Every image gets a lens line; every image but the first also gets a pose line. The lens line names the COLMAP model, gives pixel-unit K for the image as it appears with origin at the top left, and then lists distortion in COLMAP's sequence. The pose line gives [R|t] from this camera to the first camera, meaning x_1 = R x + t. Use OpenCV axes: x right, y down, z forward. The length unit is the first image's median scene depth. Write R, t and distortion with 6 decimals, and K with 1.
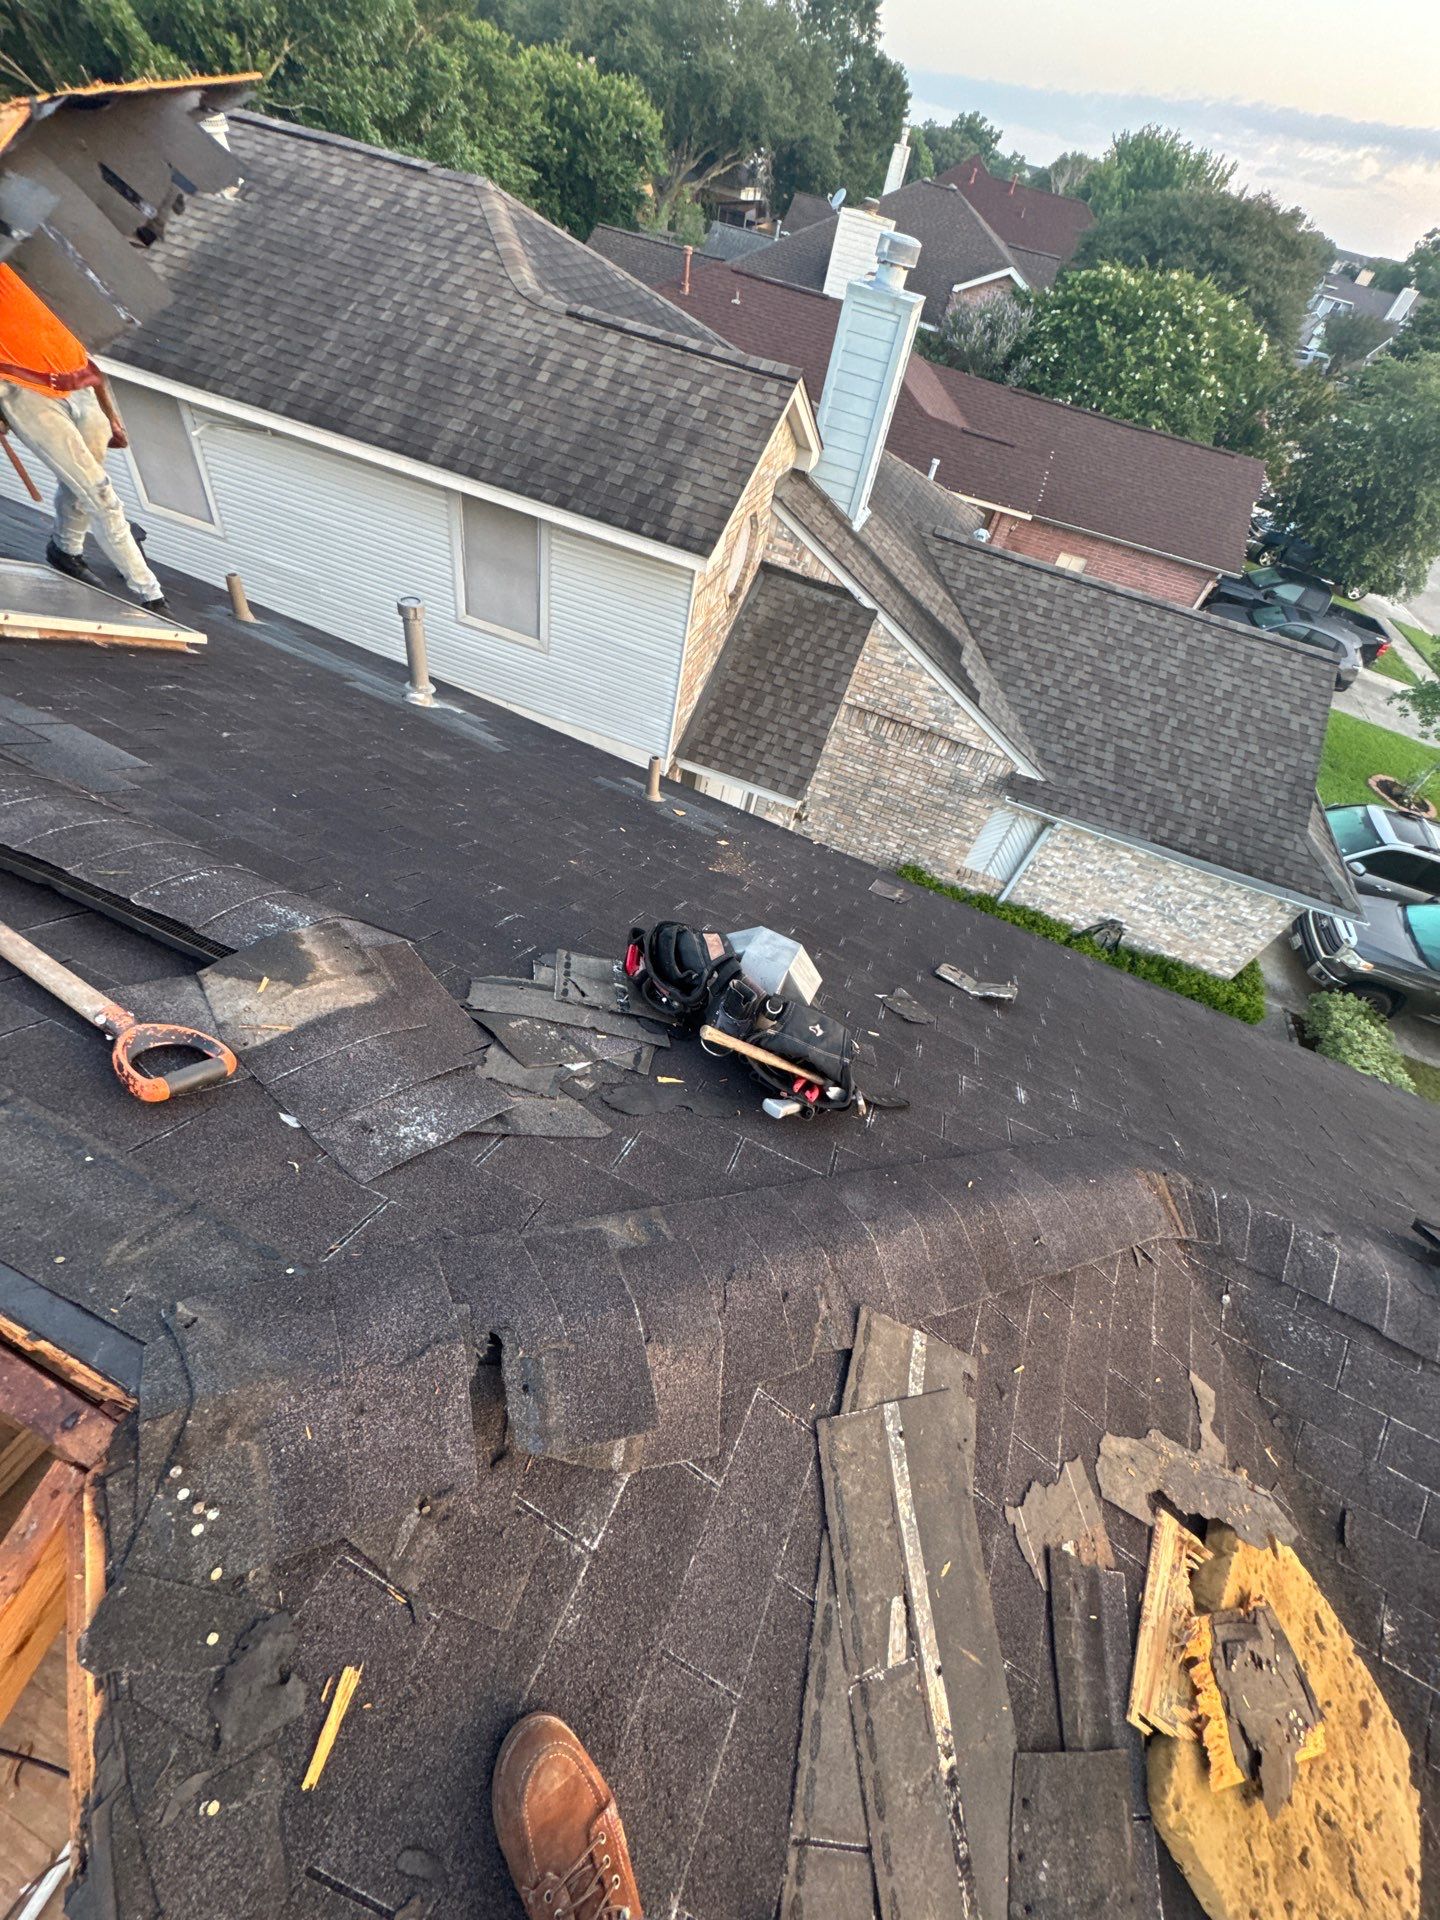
lens RADIAL K [[764.8, 0, 720.0], [0, 764.8, 960.0], [0, 0, 1]] dist [-0.002218, -0.000198]
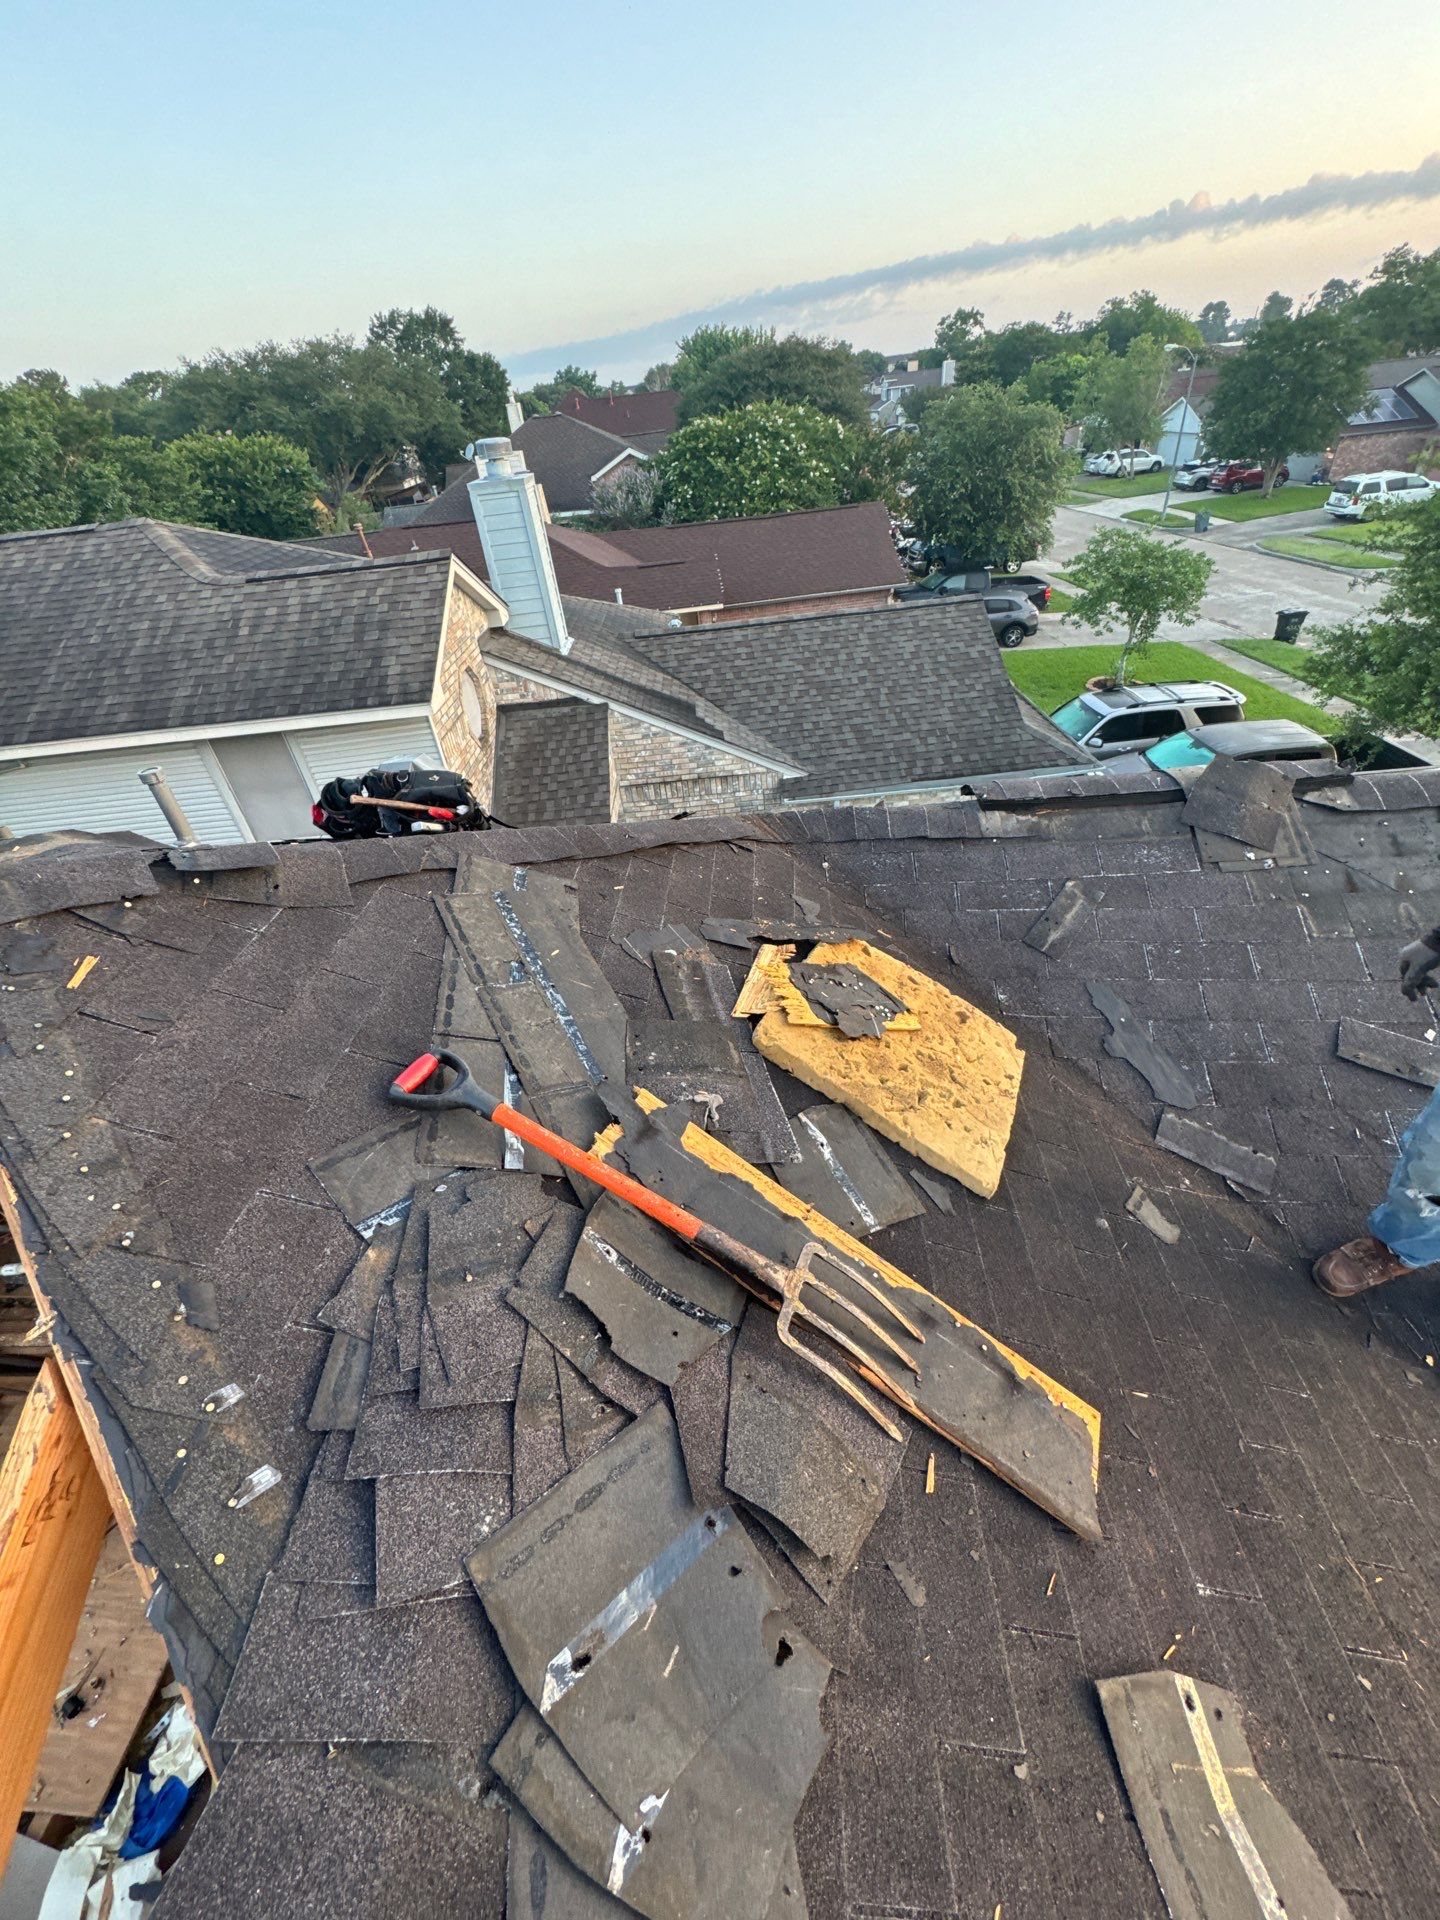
lens RADIAL K [[764.8, 0, 720.0], [0, 764.8, 960.0], [0, 0, 1]] dist [-0.002218, -0.000198]
pose [[0.897367, -0.422202, 0.128369, 0.042470], [0.438725, 0.884871, -0.156600, 0.130554], [-0.047473, 0.196846, 0.979284, -0.057641]]
